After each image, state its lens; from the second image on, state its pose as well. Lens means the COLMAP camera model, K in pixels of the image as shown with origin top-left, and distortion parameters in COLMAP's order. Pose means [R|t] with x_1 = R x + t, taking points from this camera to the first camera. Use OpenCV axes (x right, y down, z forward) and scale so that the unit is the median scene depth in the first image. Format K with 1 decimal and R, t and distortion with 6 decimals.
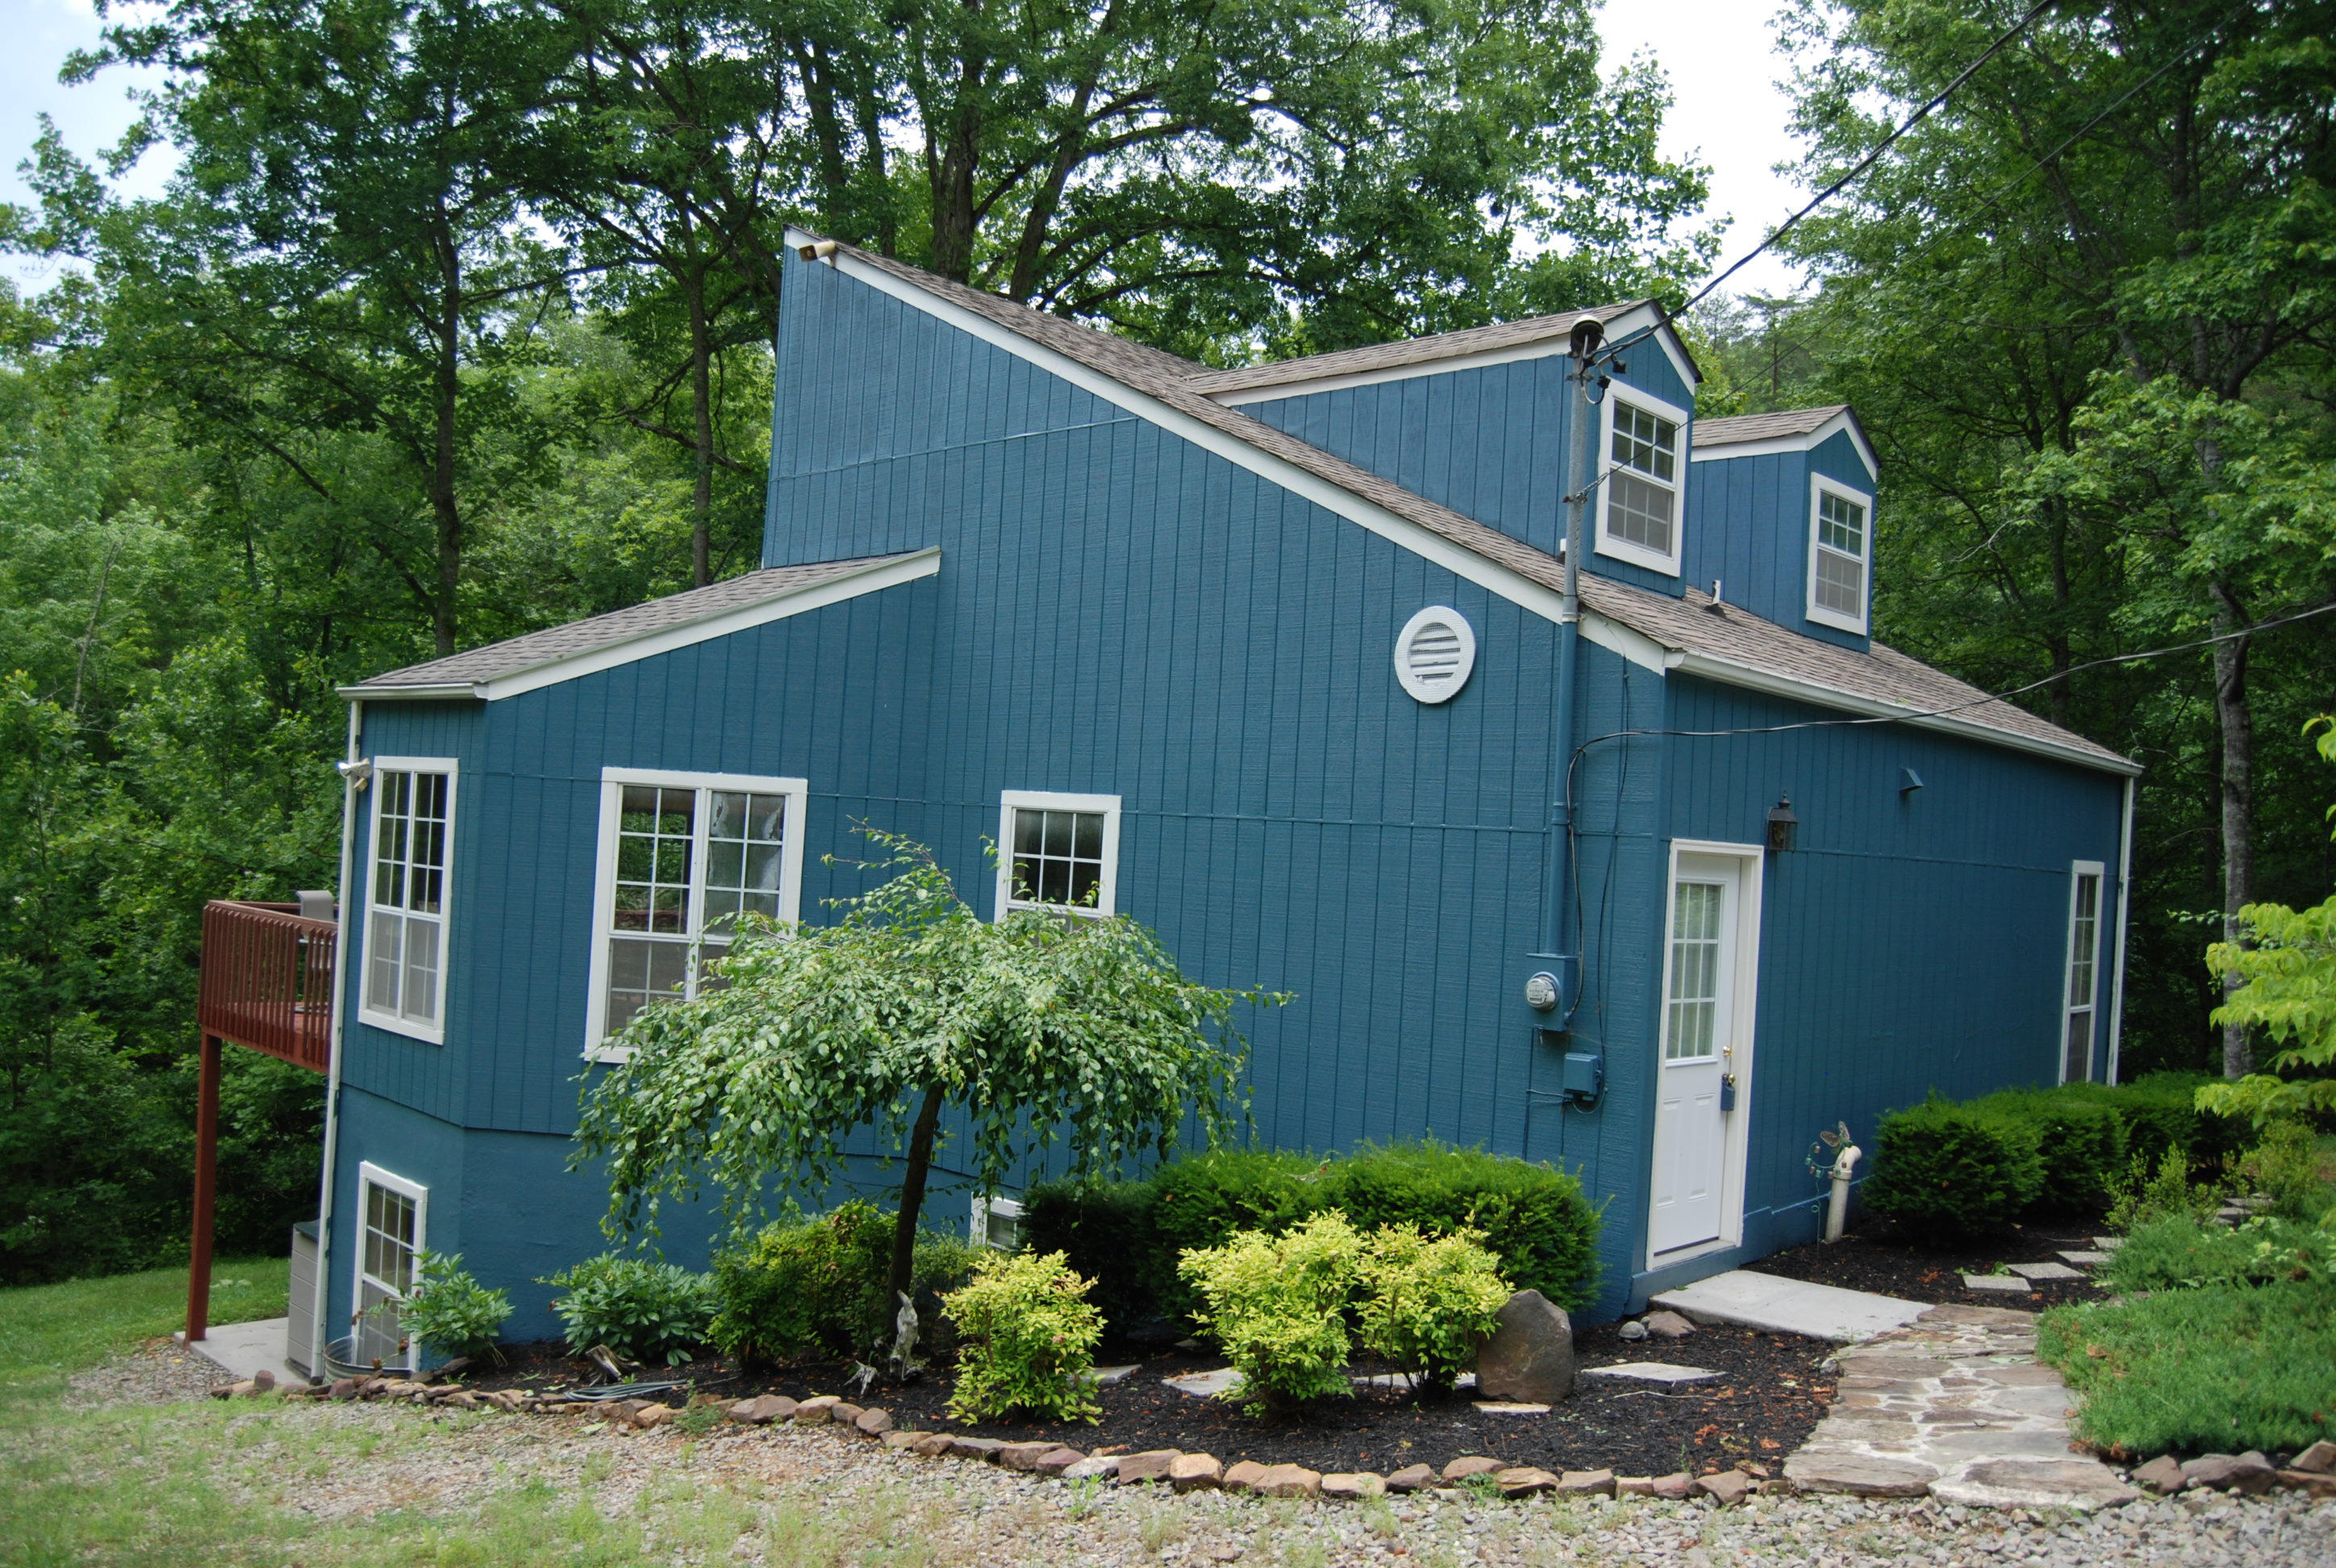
lens RADIAL K [[1837.4, 0, 1168.0], [0, 1837.4, 784.0], [0, 0, 1]] dist [-0.096477, 0.036407]
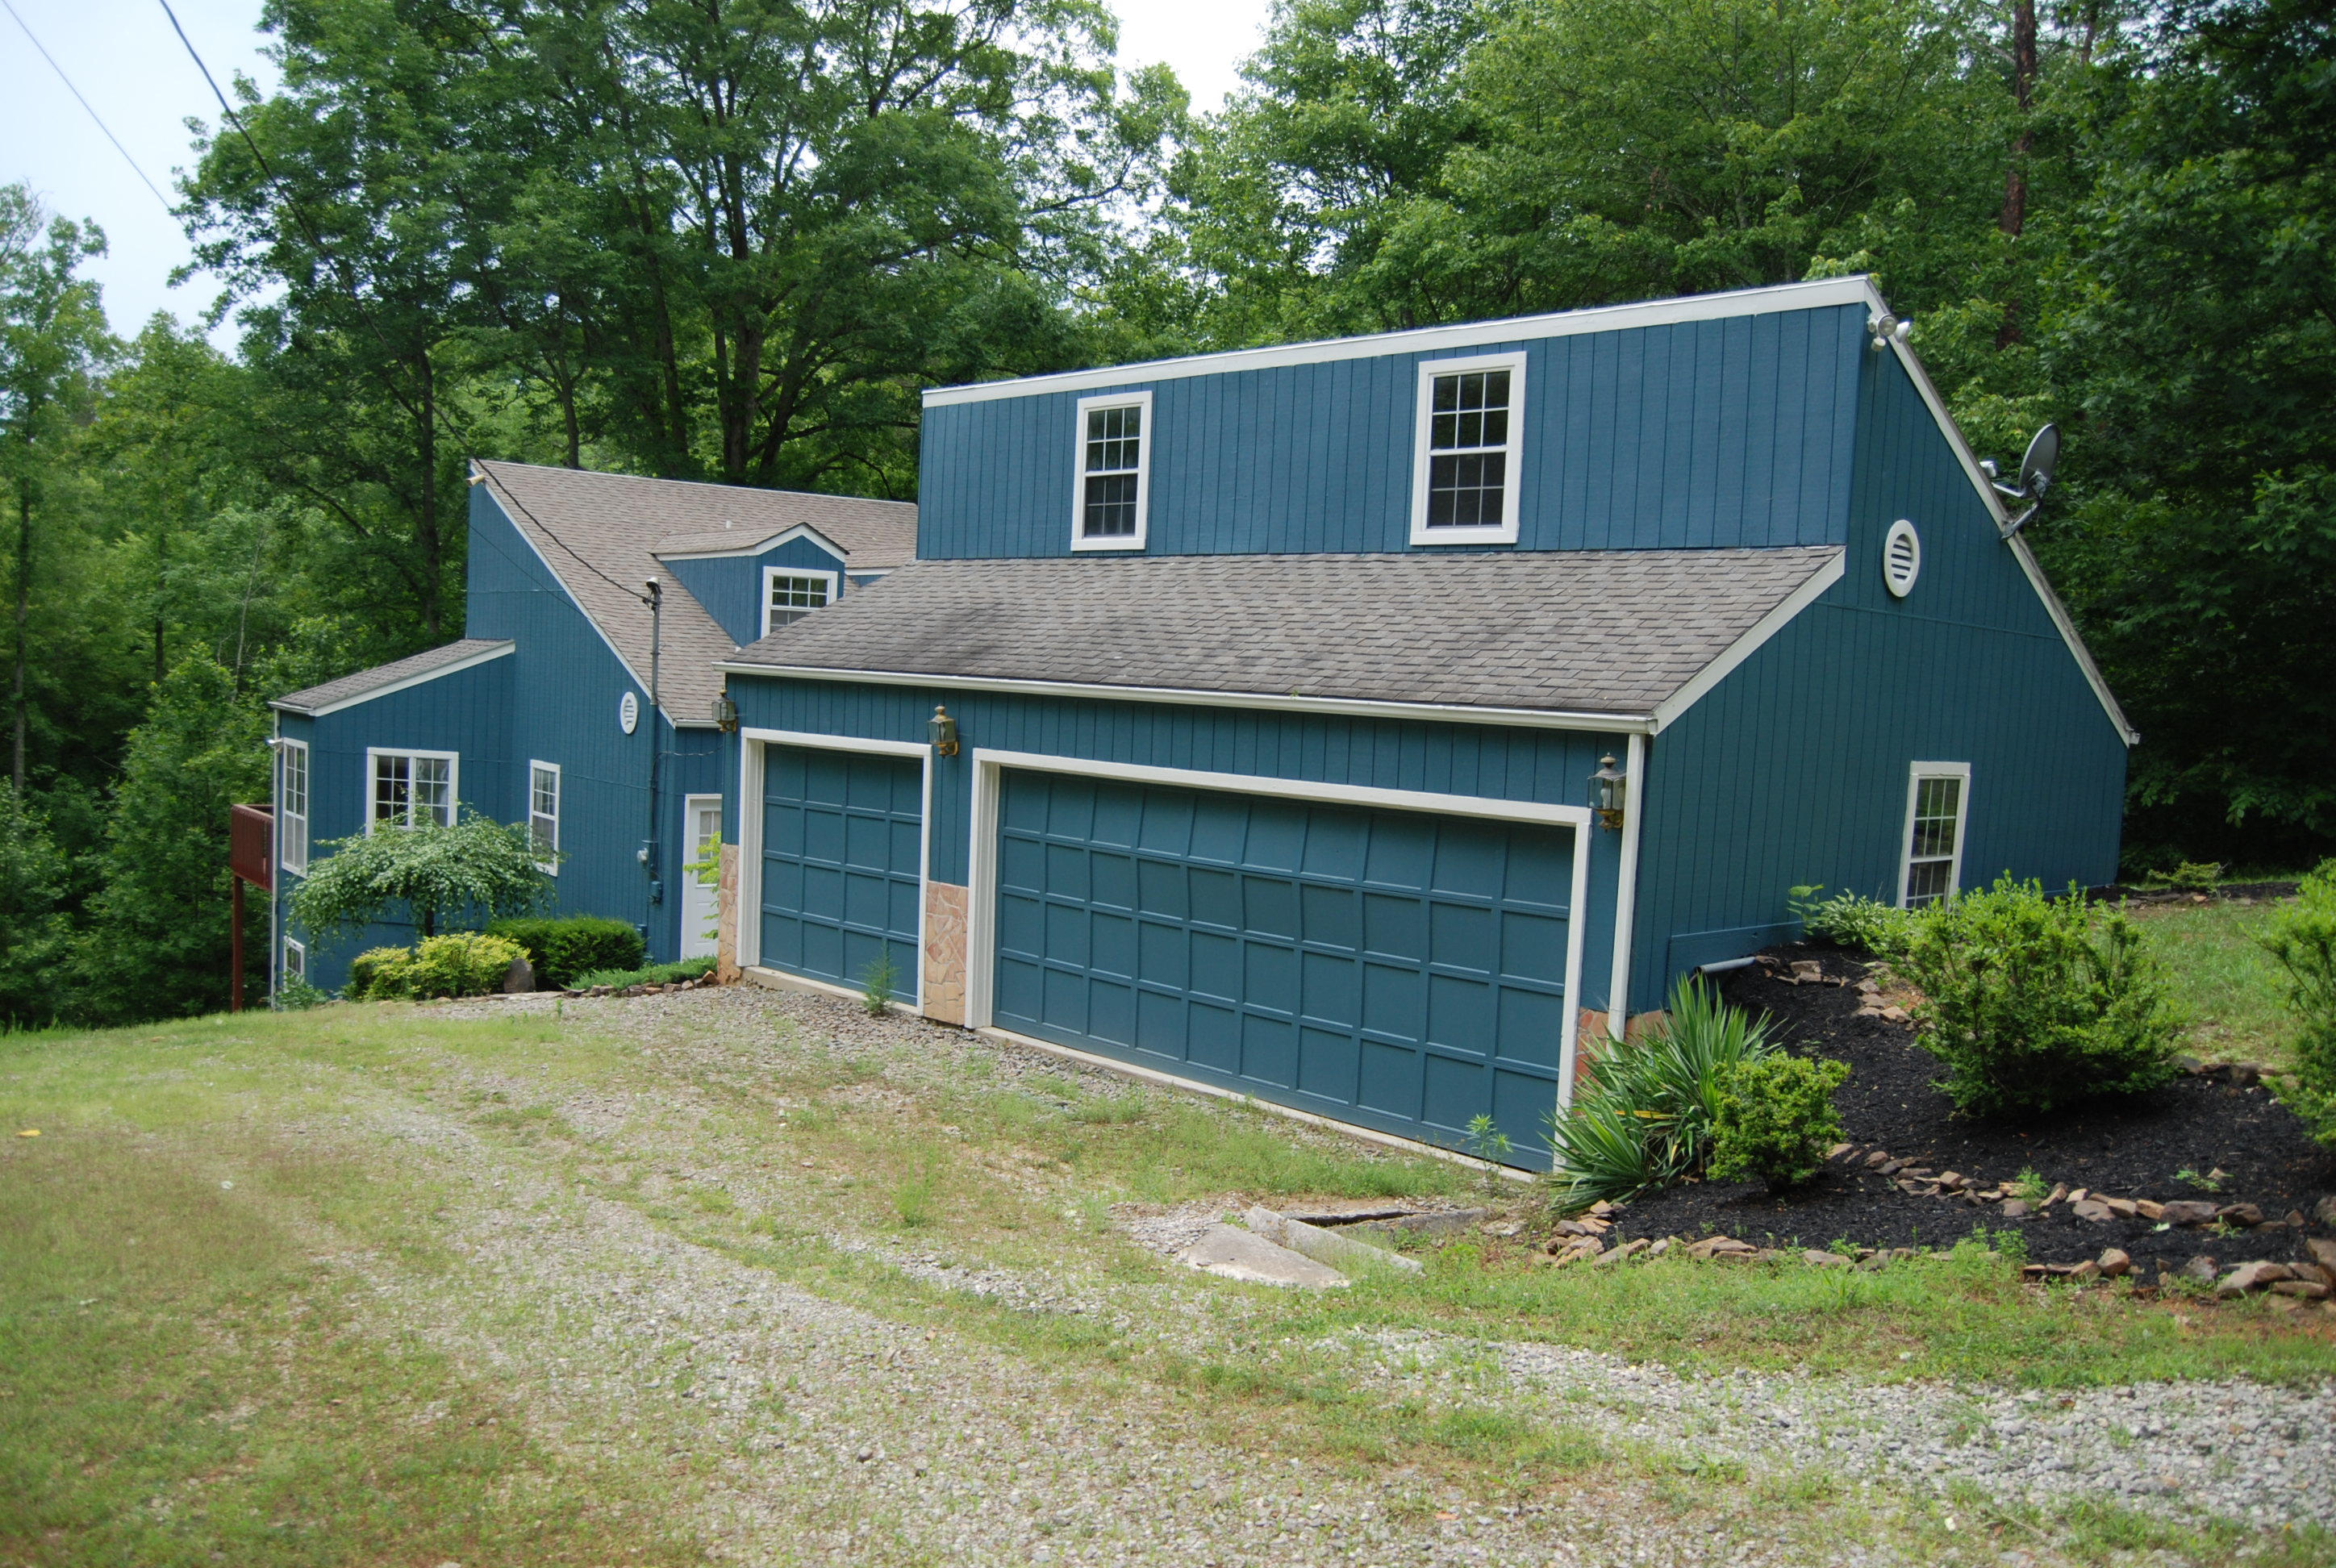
lens RADIAL K [[1837.4, 0, 1168.0], [0, 1837.4, 784.0], [0, 0, 1]] dist [-0.096477, 0.036407]
pose [[0.991841, -0.003530, -0.127434, 0.876293], [0.013947, 0.996621, 0.080950, -0.123476], [0.126717, -0.082067, 0.988538, -0.954870]]
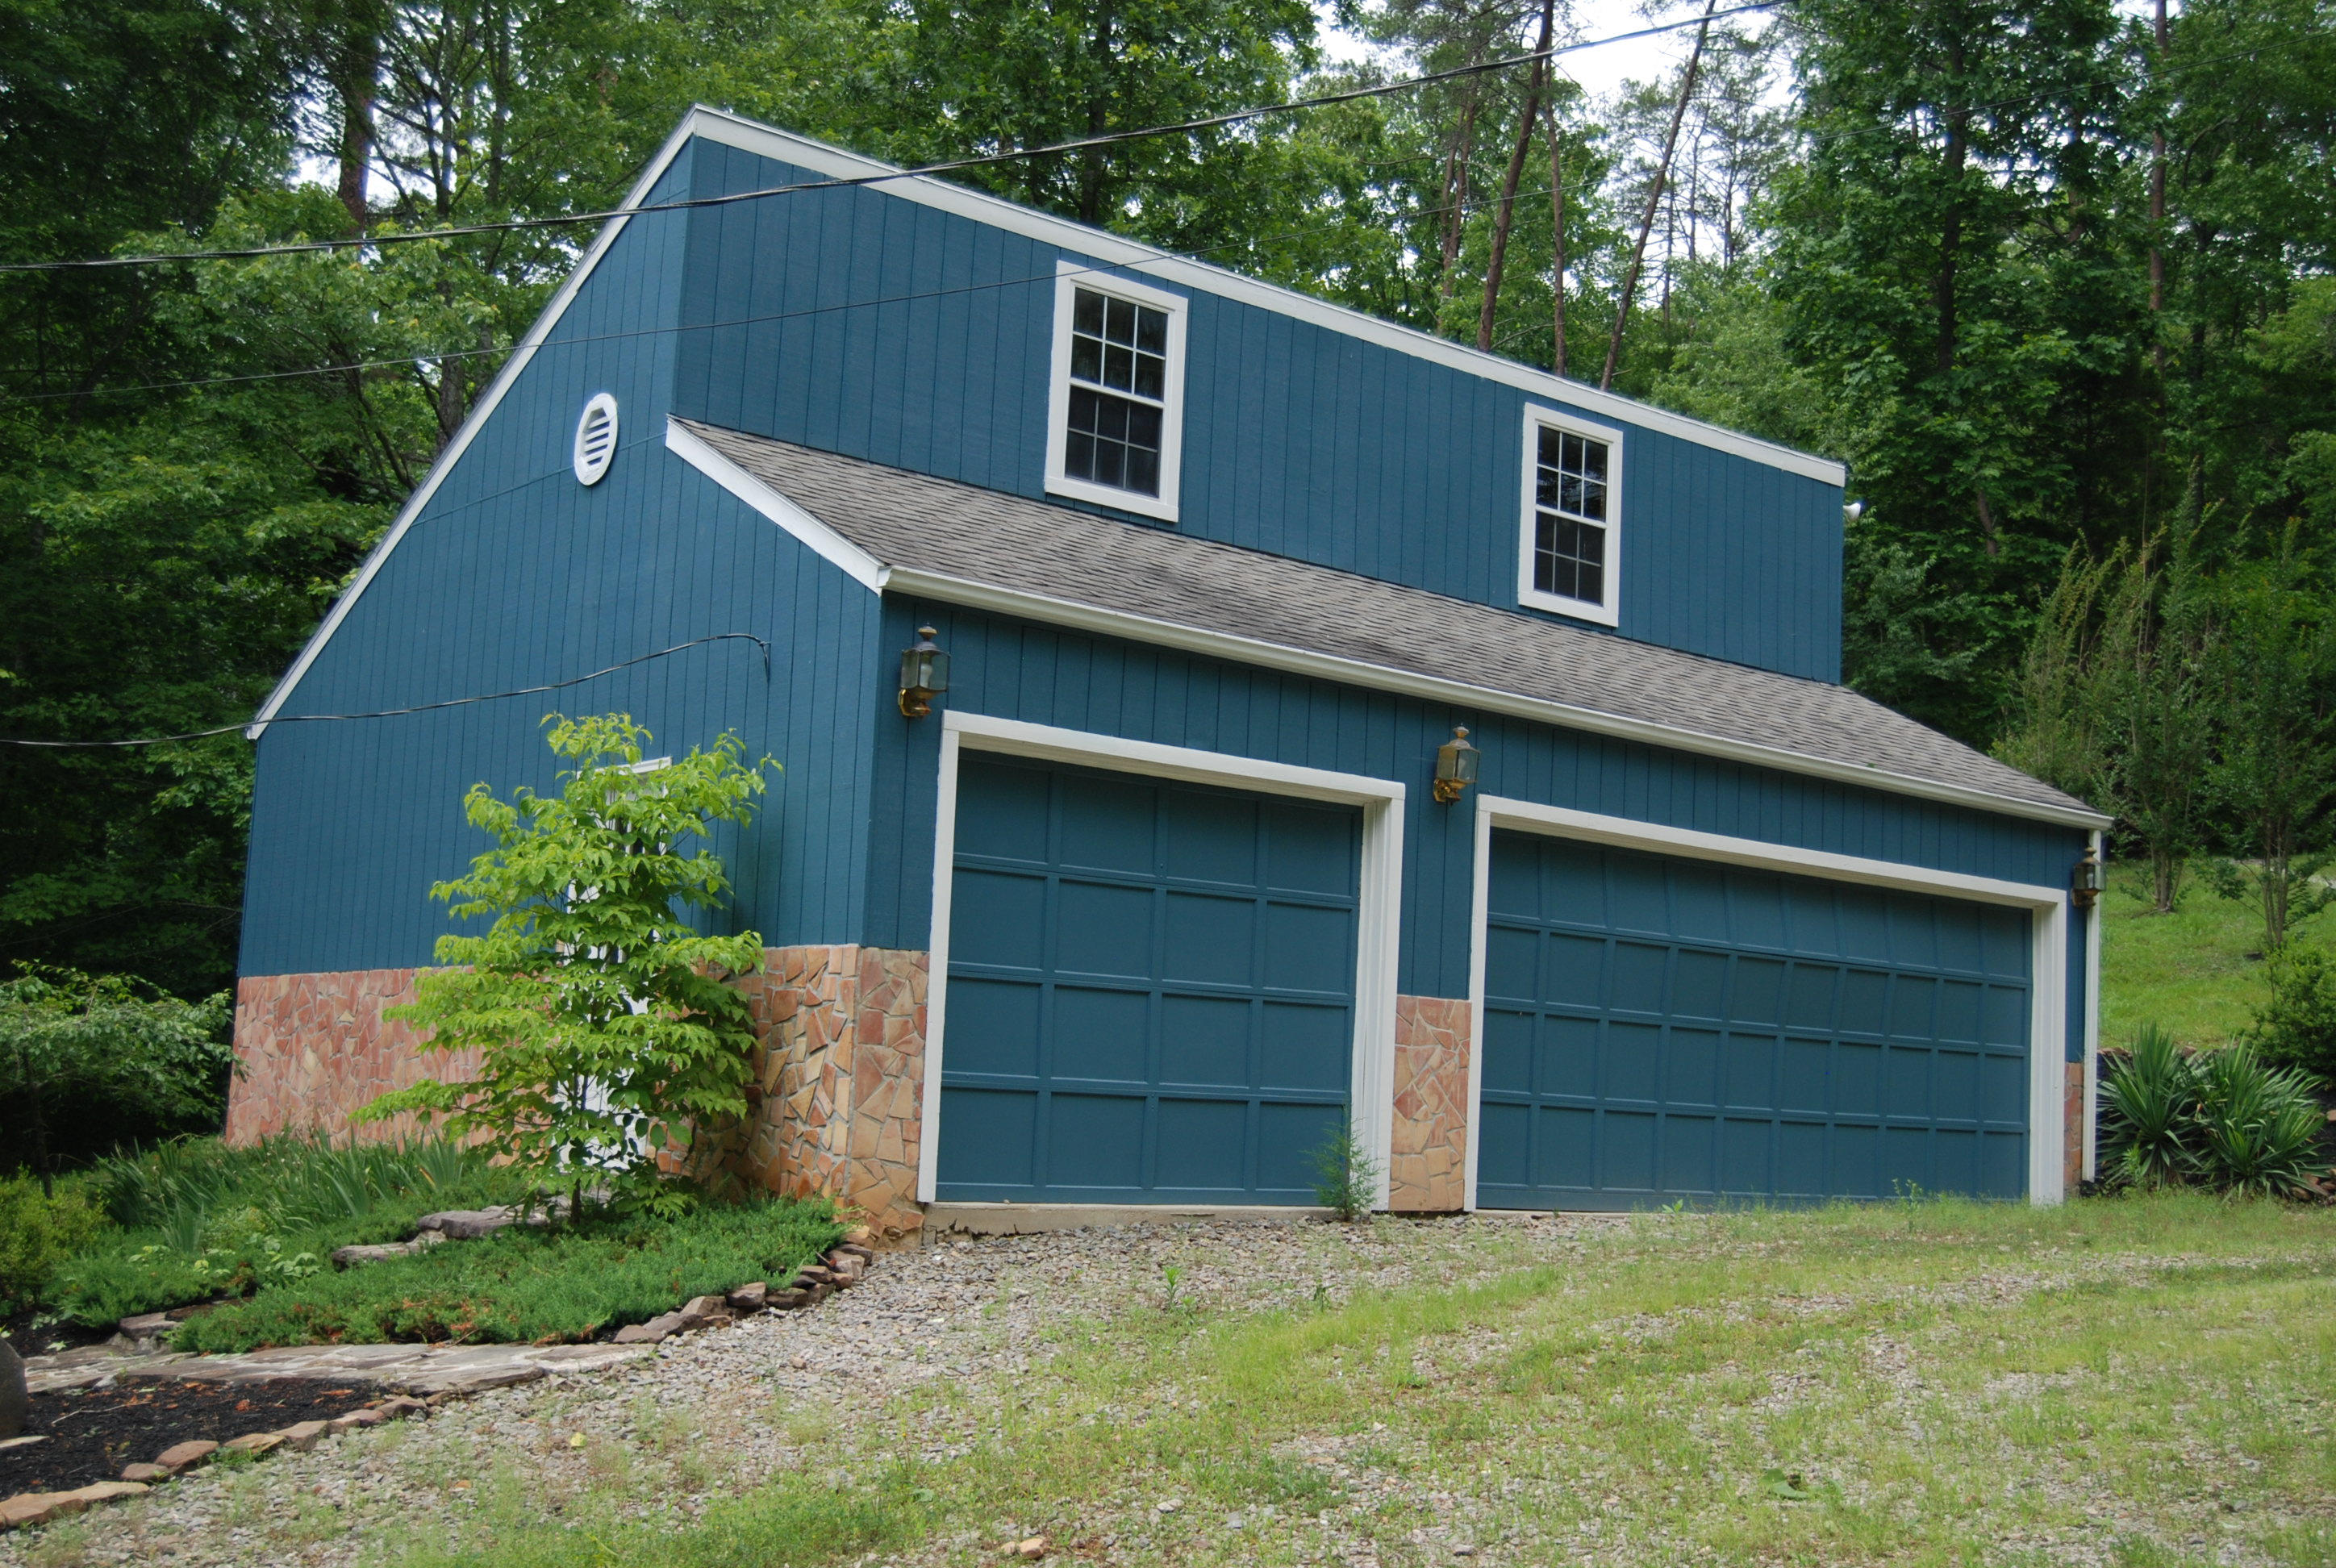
lens RADIAL K [[2711.2, 0, 1168.0], [0, 2711.2, 784.0], [0, 0, 1]] dist [-0.067888, -0.004521]
pose [[0.200956, 0.079976, 0.976330, -0.521547], [-0.060898, 0.995754, -0.069032, 0.025941], [-0.977706, -0.045584, 0.204973, 0.038634]]
